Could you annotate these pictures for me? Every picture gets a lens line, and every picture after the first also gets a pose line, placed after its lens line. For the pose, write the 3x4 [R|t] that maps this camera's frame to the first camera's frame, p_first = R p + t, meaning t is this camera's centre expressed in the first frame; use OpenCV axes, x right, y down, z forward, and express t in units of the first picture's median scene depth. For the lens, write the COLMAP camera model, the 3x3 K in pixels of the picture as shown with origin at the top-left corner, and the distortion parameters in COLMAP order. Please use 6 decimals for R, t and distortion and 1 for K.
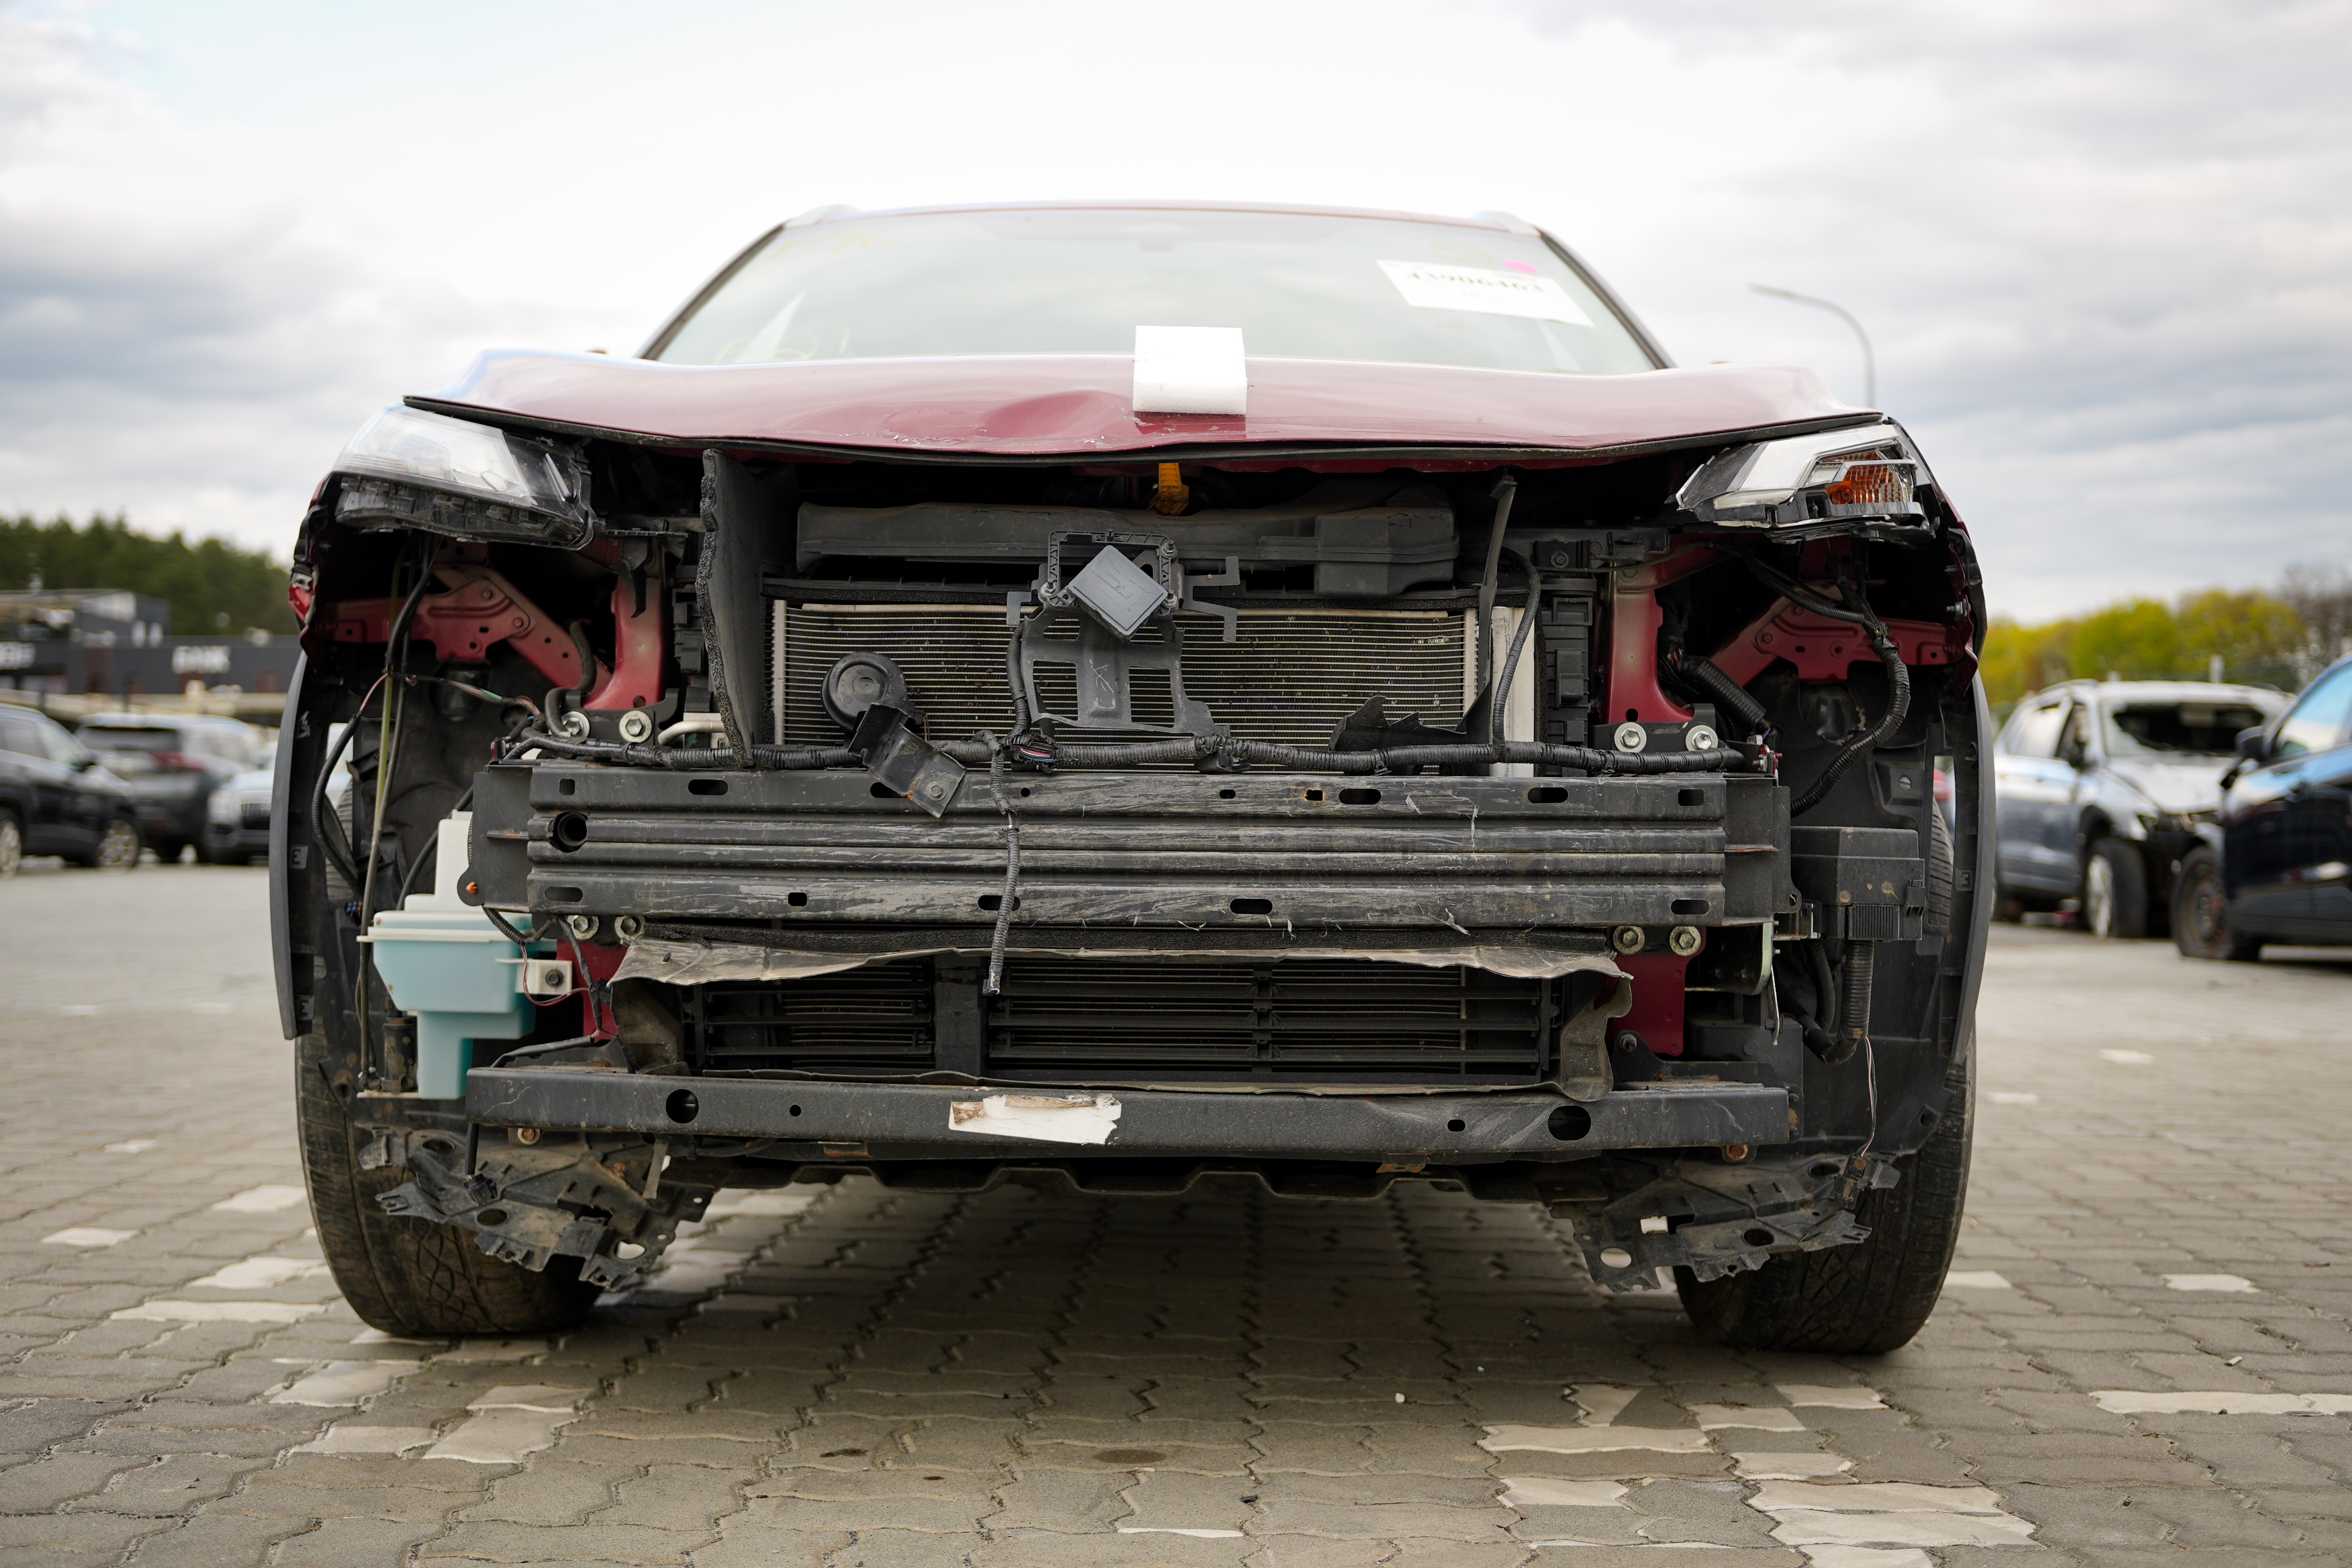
lens RADIAL K [[2683.9, 0, 1176.0], [0, 2683.9, 784.0], [0, 0, 1]] dist [-0.006221, 0.015289]
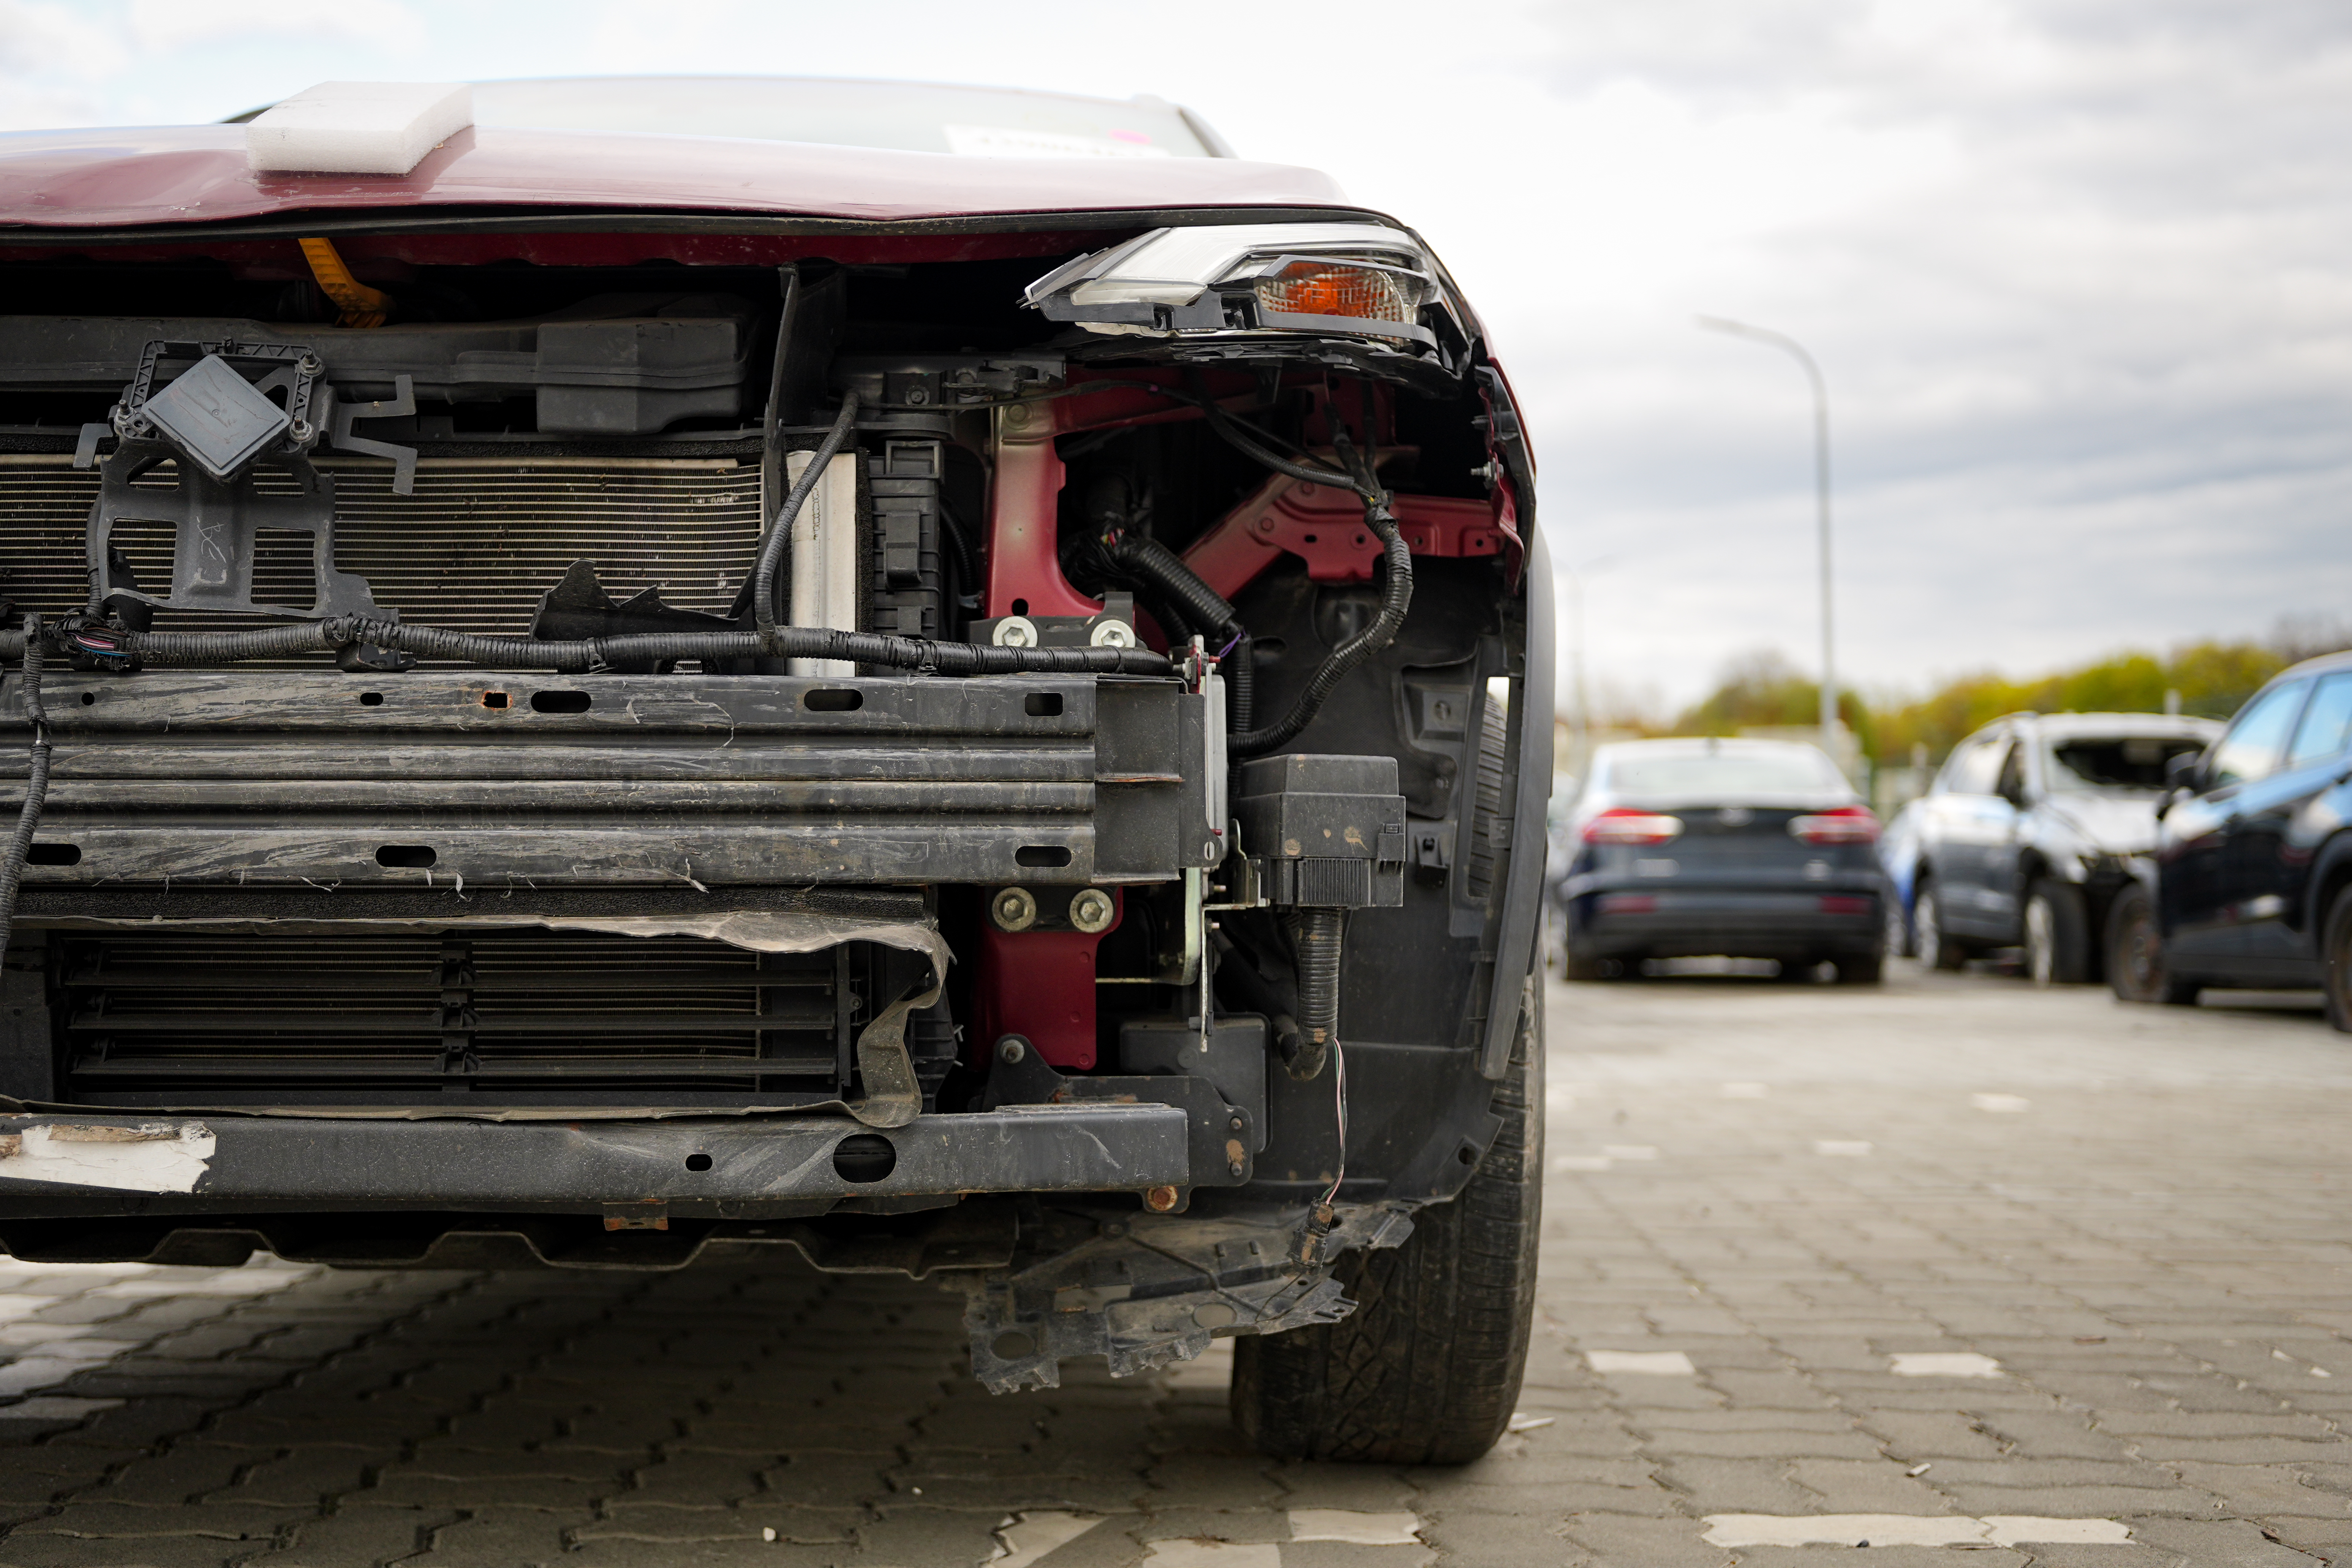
lens RADIAL K [[2716.8, 0, 1176.0], [0, 2716.8, 784.0], [0, 0, 1]] dist [-0.005919, 0.018065]
pose [[0.999962, -0.007822, 0.003792, 0.215867], [0.007912, 0.999674, -0.024276, 0.042687], [-0.003601, 0.024305, 0.999698, 0.260673]]
